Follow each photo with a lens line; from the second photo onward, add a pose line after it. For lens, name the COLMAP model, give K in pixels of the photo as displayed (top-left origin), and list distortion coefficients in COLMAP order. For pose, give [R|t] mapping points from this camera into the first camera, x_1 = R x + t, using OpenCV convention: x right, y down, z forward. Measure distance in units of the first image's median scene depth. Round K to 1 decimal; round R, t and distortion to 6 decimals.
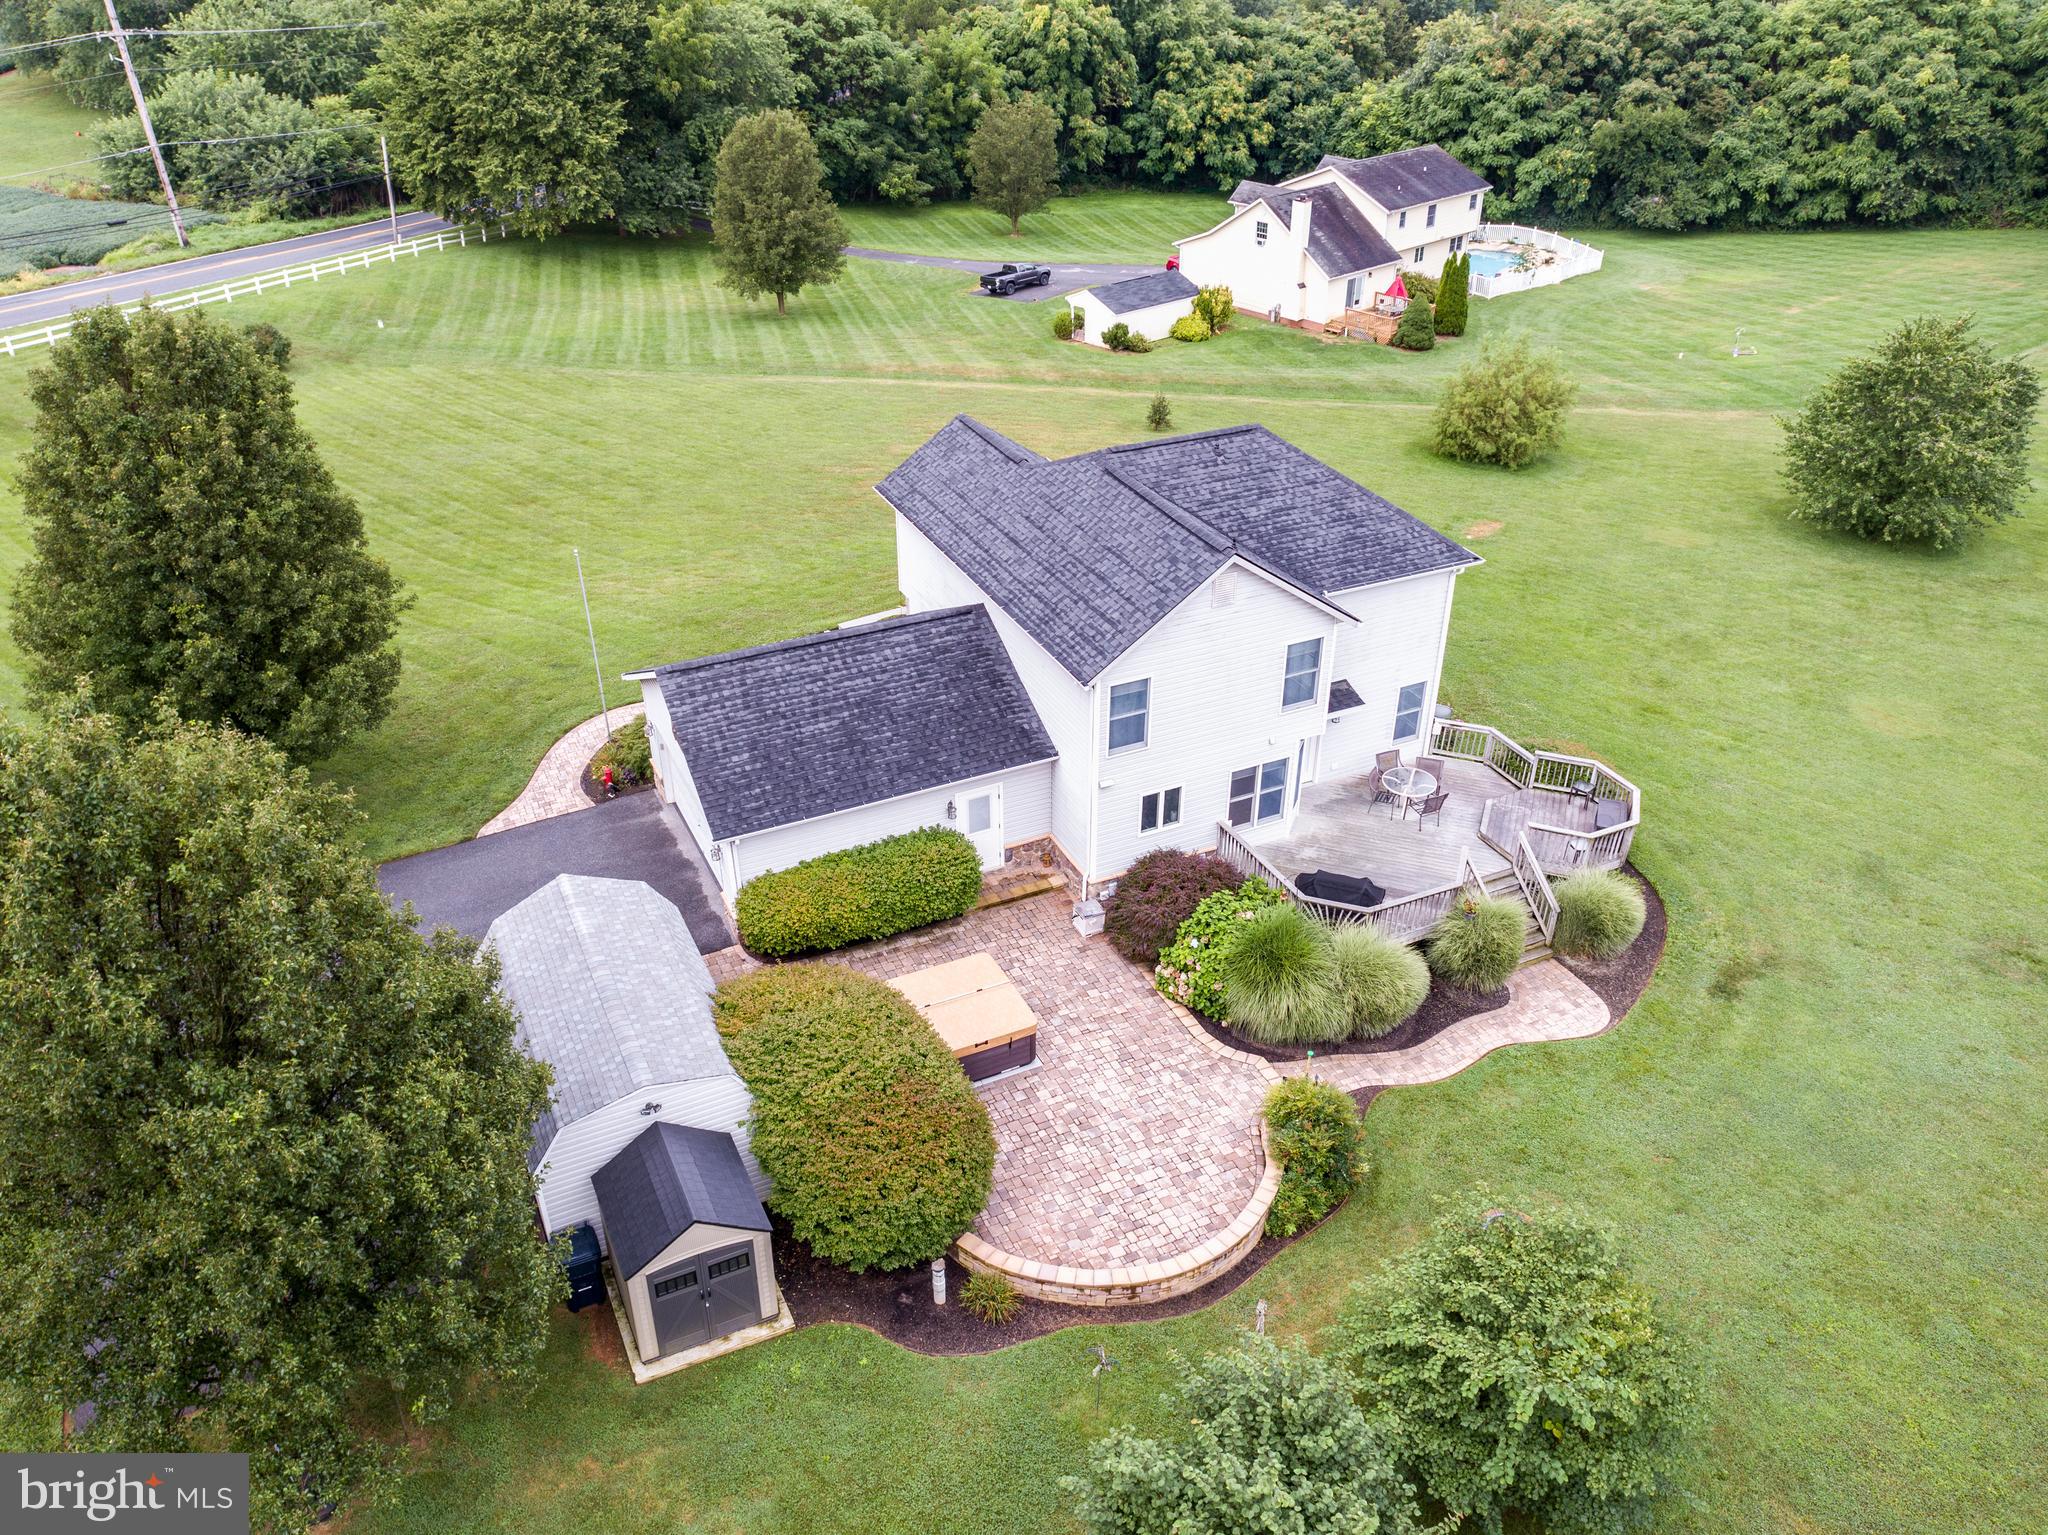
lens RADIAL K [[1572.9, 0, 1018.3], [0, 1572.9, 766.9], [0, 0, 1]] dist [-0.014931, 0.003721]
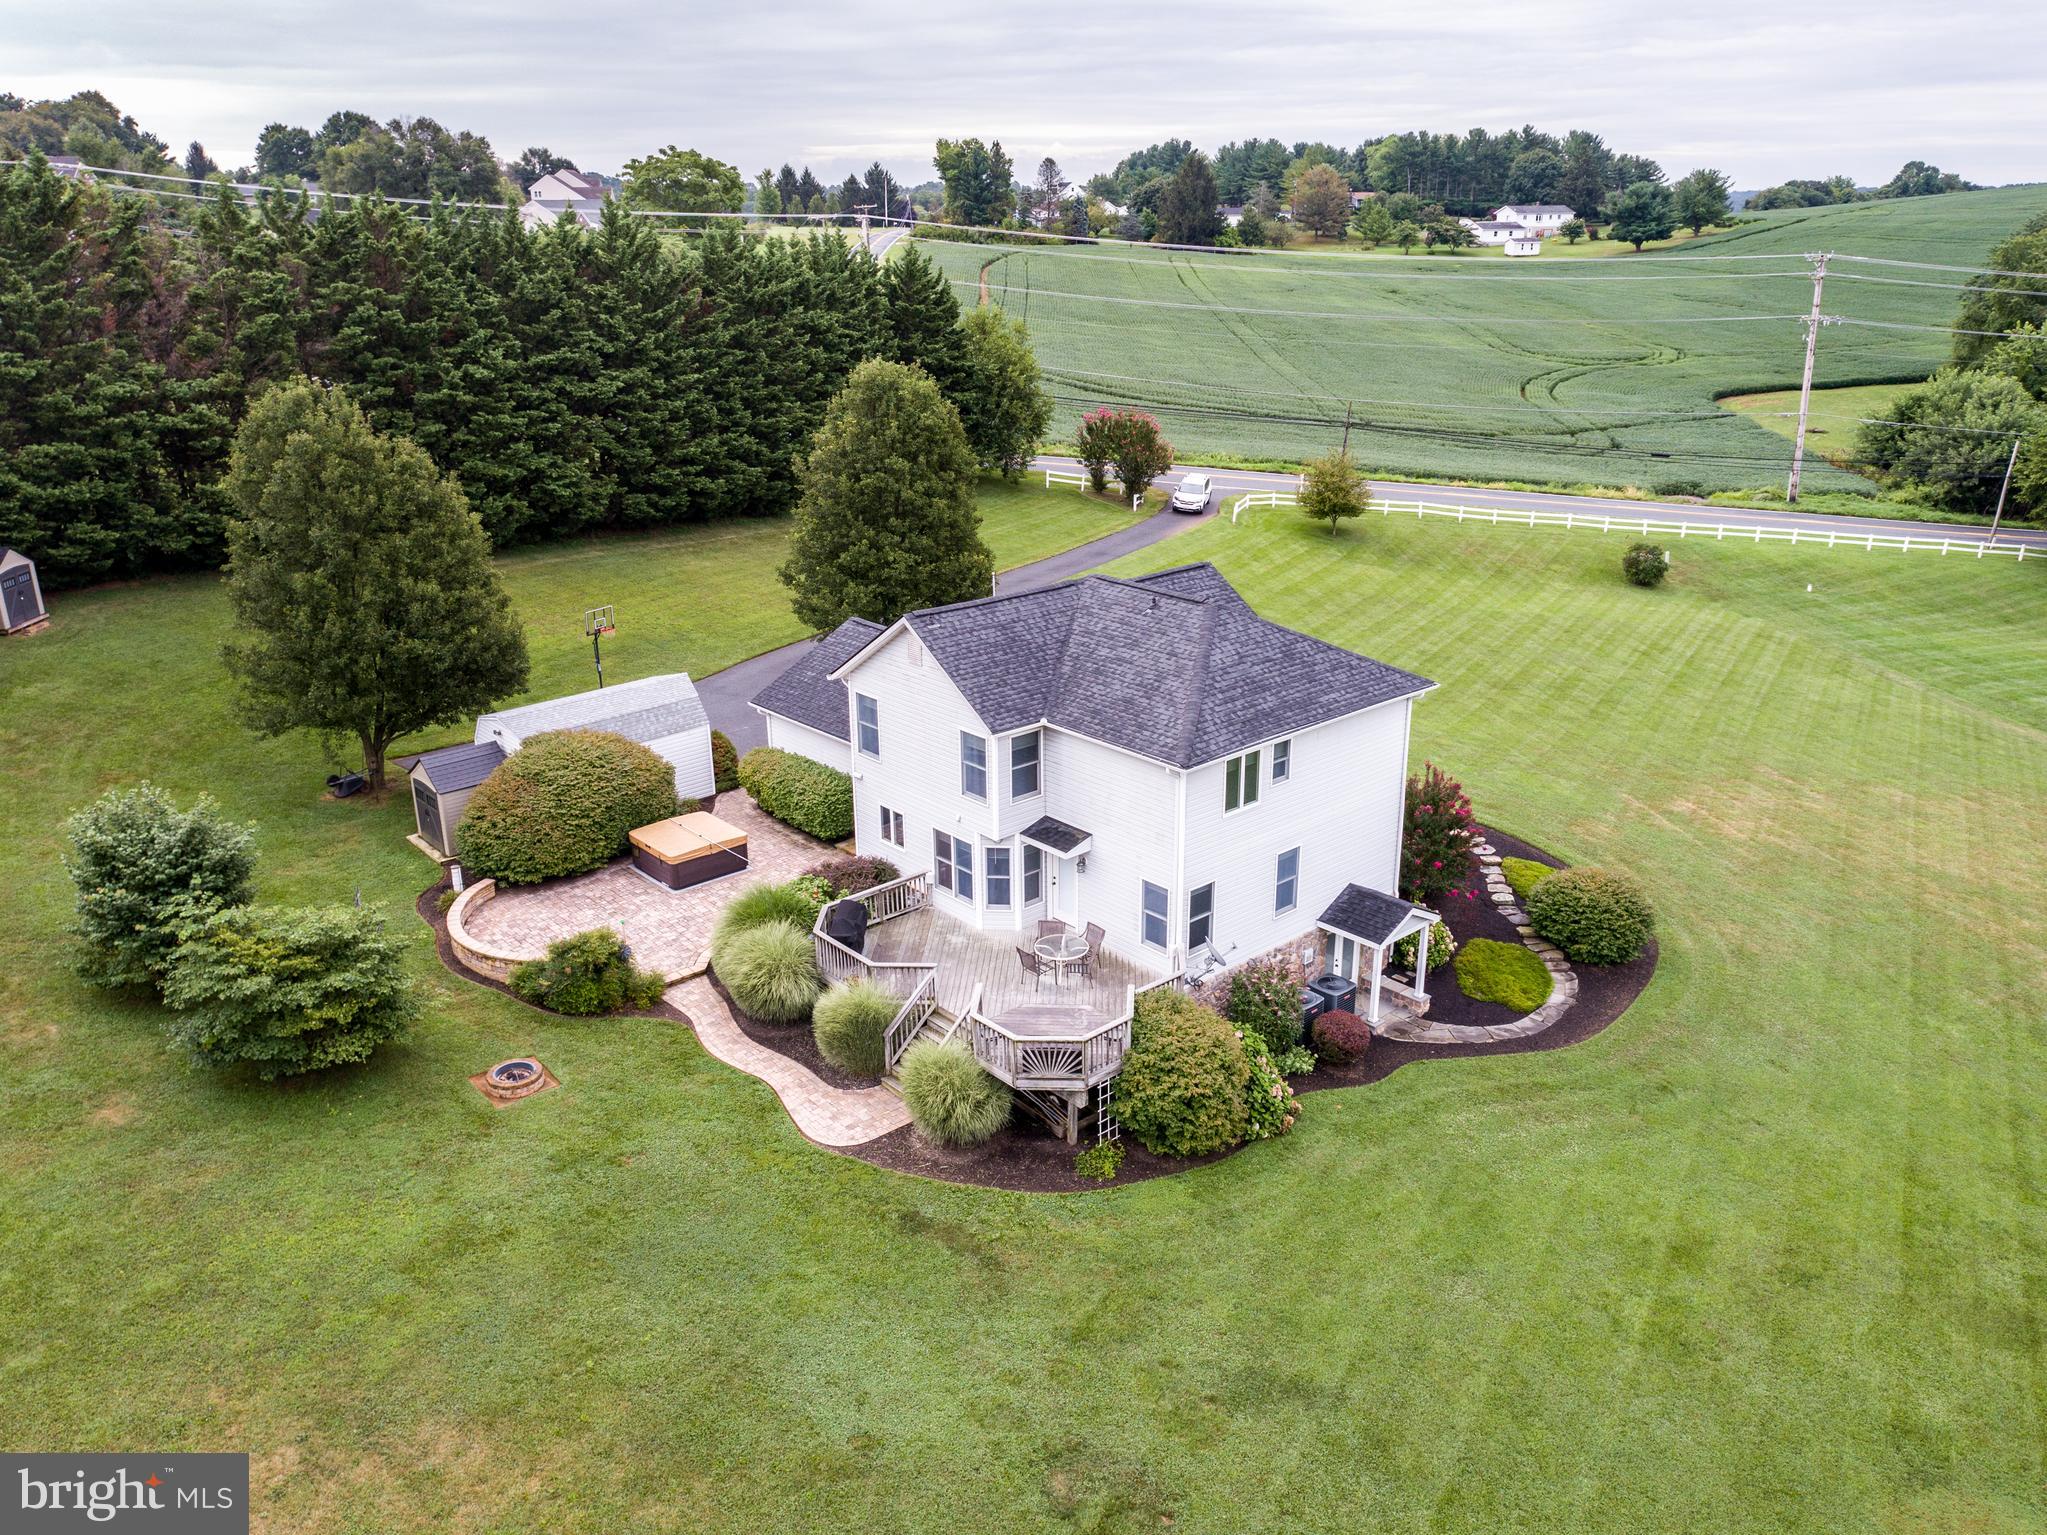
lens RADIAL K [[1572.1, 0, 1017.8], [0, 1572.1, 766.9], [0, 0, 1]] dist [-0.014931, 0.003721]
pose [[0.284928, 0.330935, -0.899610, 1.149475], [-0.495073, 0.854453, 0.157522, -0.241374], [0.820804, 0.400491, 0.407294, 0.558410]]
